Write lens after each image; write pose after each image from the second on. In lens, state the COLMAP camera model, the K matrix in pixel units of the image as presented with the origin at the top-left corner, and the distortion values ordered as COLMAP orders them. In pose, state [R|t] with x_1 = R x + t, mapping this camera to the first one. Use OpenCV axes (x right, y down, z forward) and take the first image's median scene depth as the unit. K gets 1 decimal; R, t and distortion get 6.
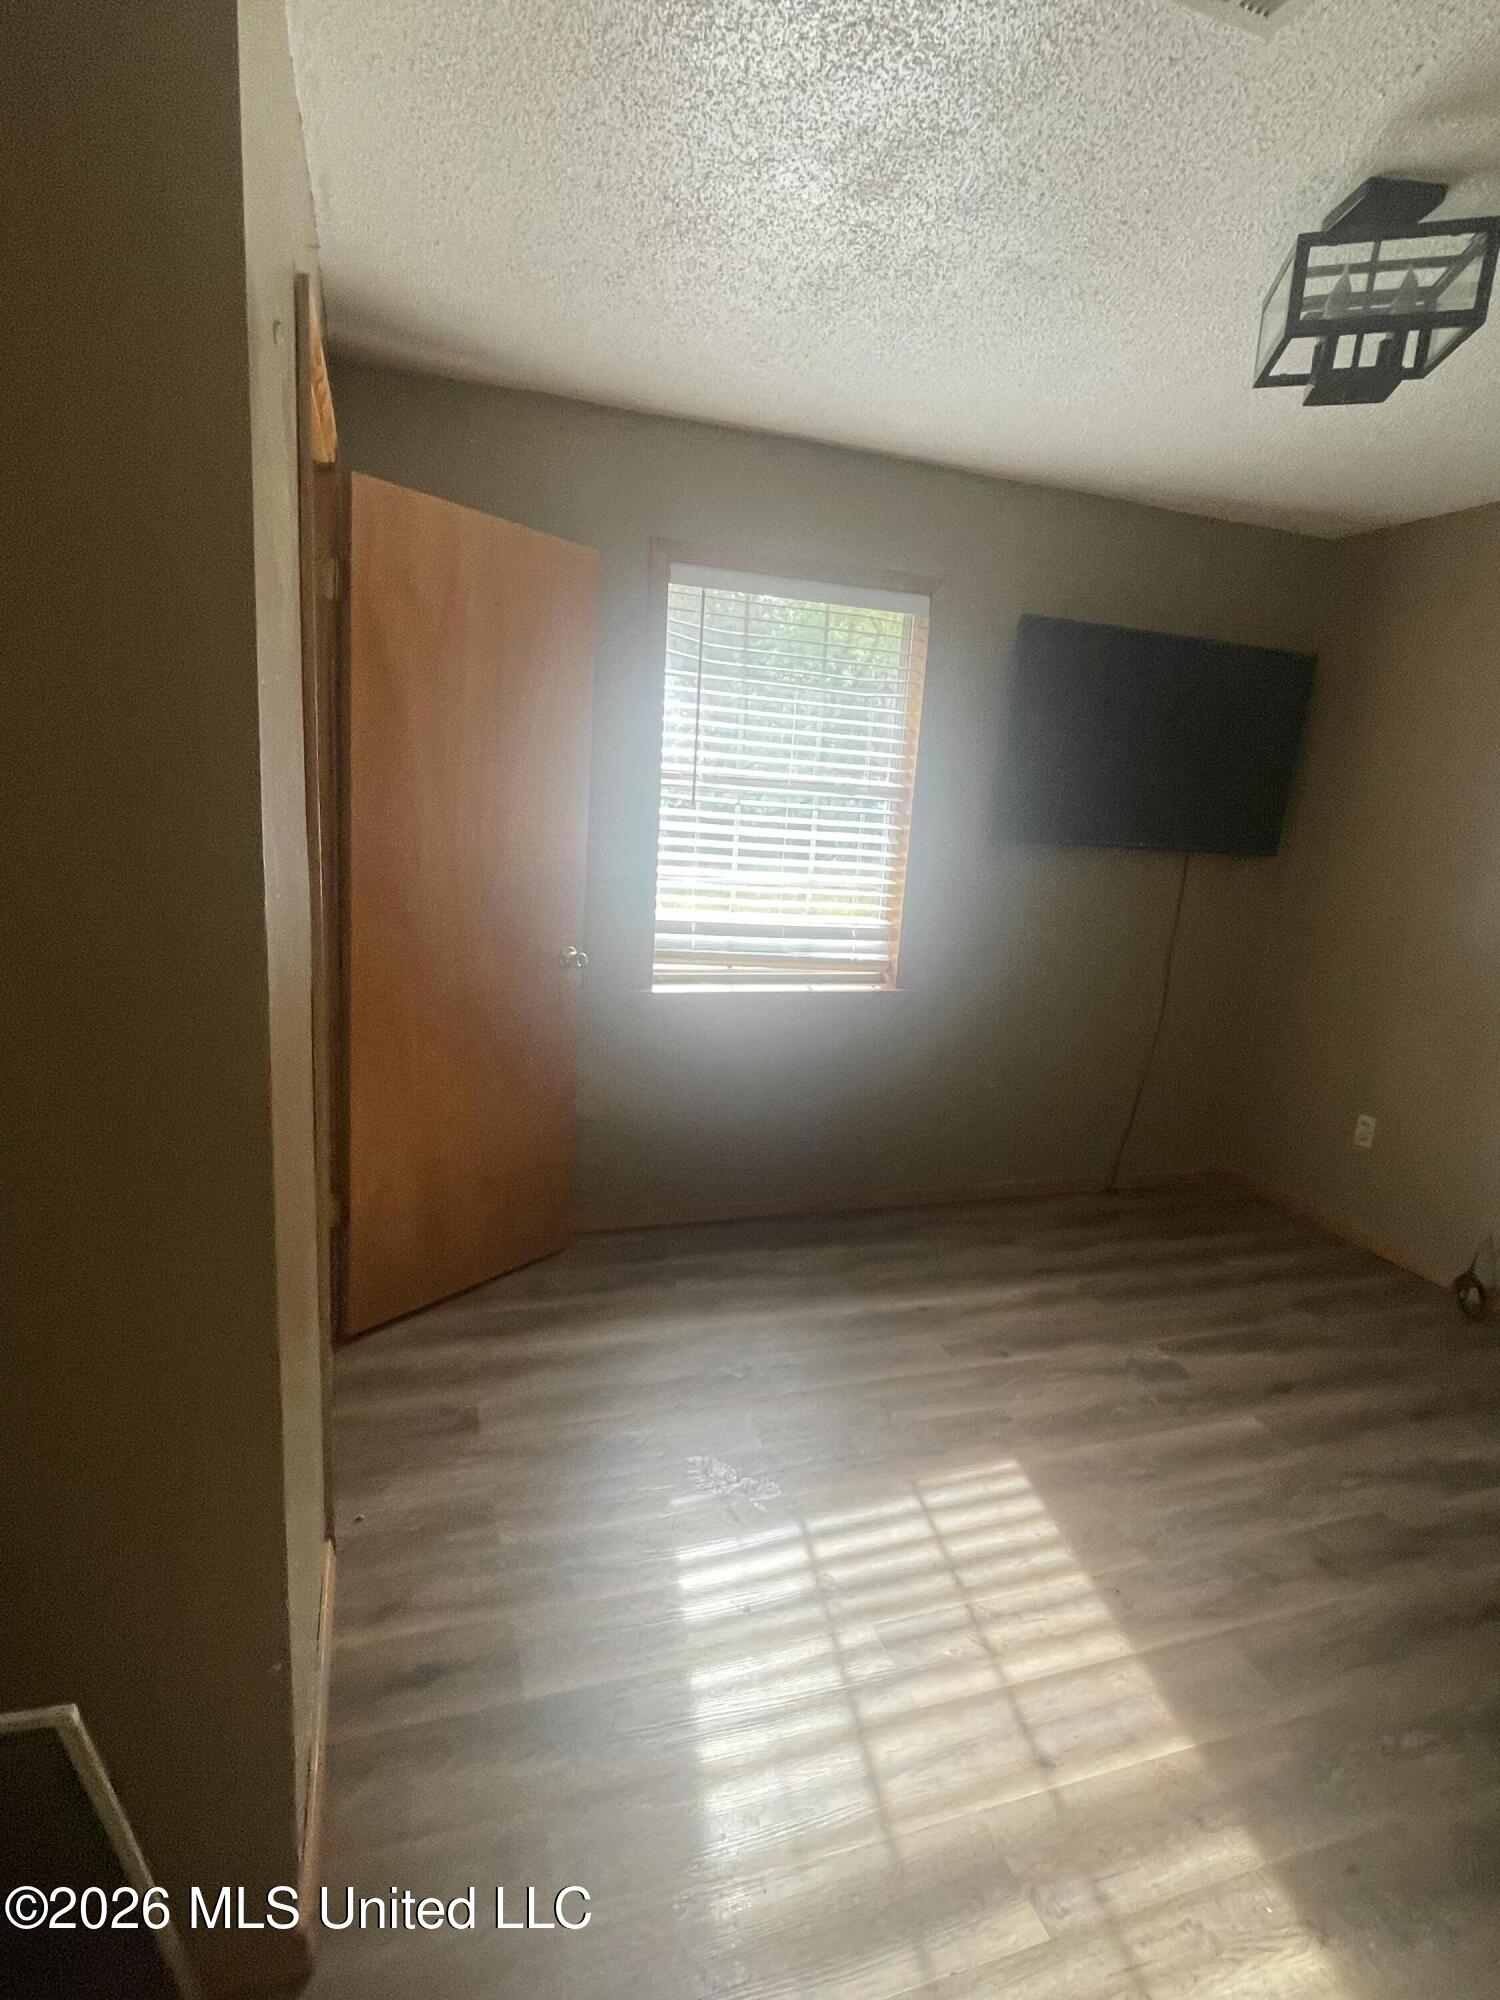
lens RADIAL K [[1042.3, 0, 754.8], [0, 1042.3, 1000.8], [0, 0, 1]] dist [-0.000289, 0.005640]
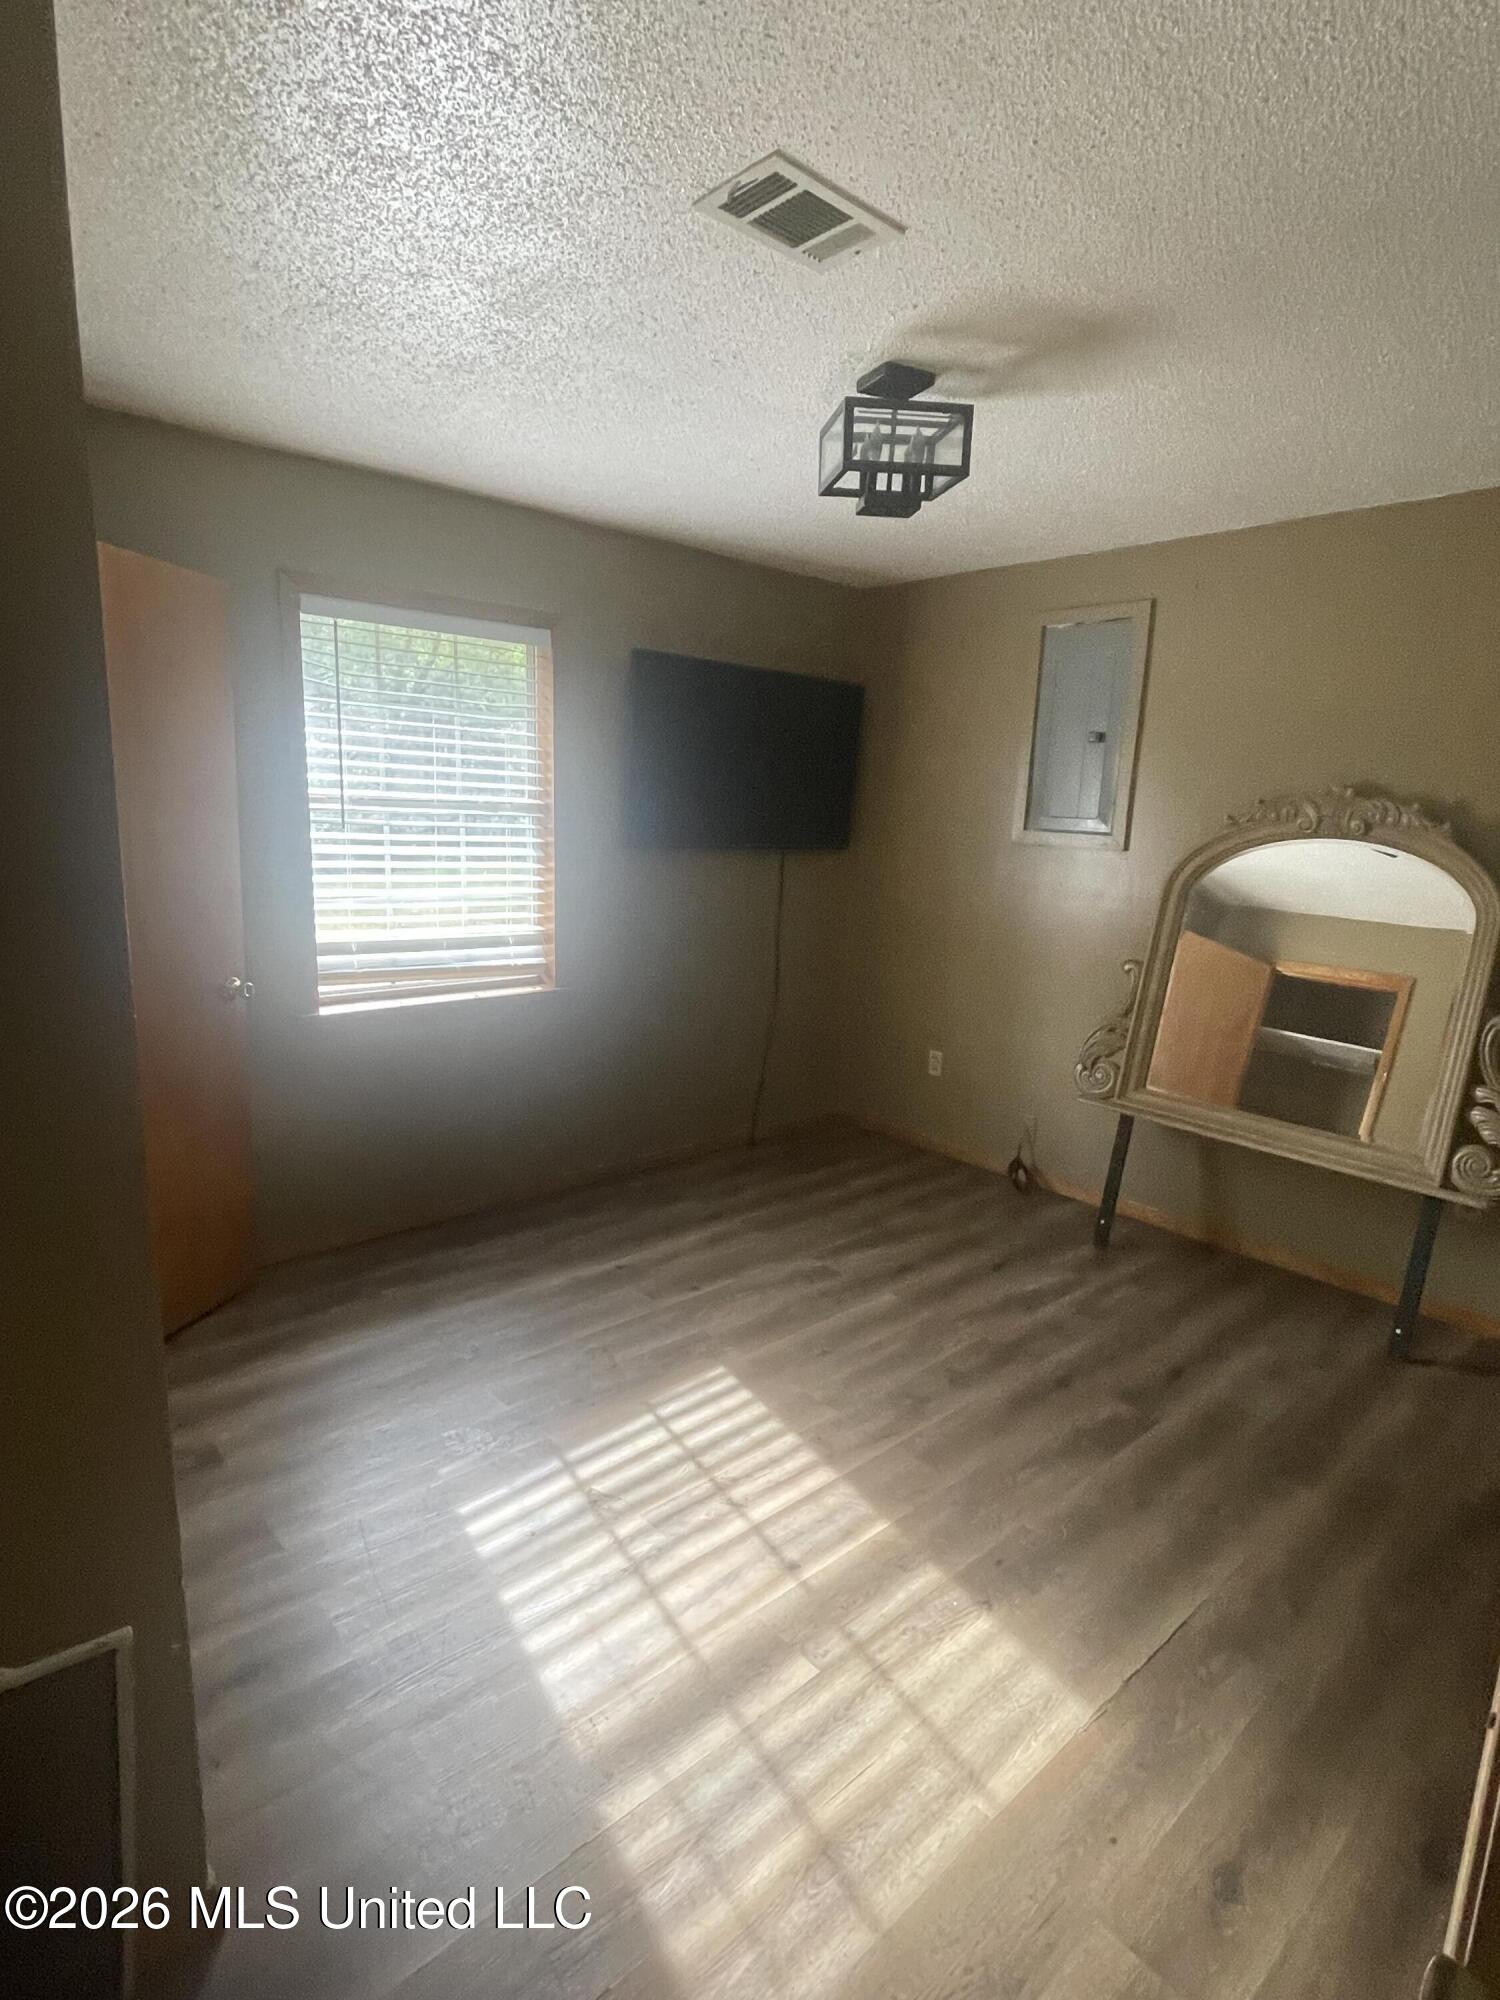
lens RADIAL K [[1042.3, 0, 750.9], [0, 1042.3, 1000.7], [0, 0, 1]] dist [-0.000289, 0.005640]
pose [[0.923285, -0.105007, 0.369483, -0.125239], [0.104645, 0.994286, 0.021083, 0.001308], [-0.369586, 0.019199, 0.928998, -0.139642]]
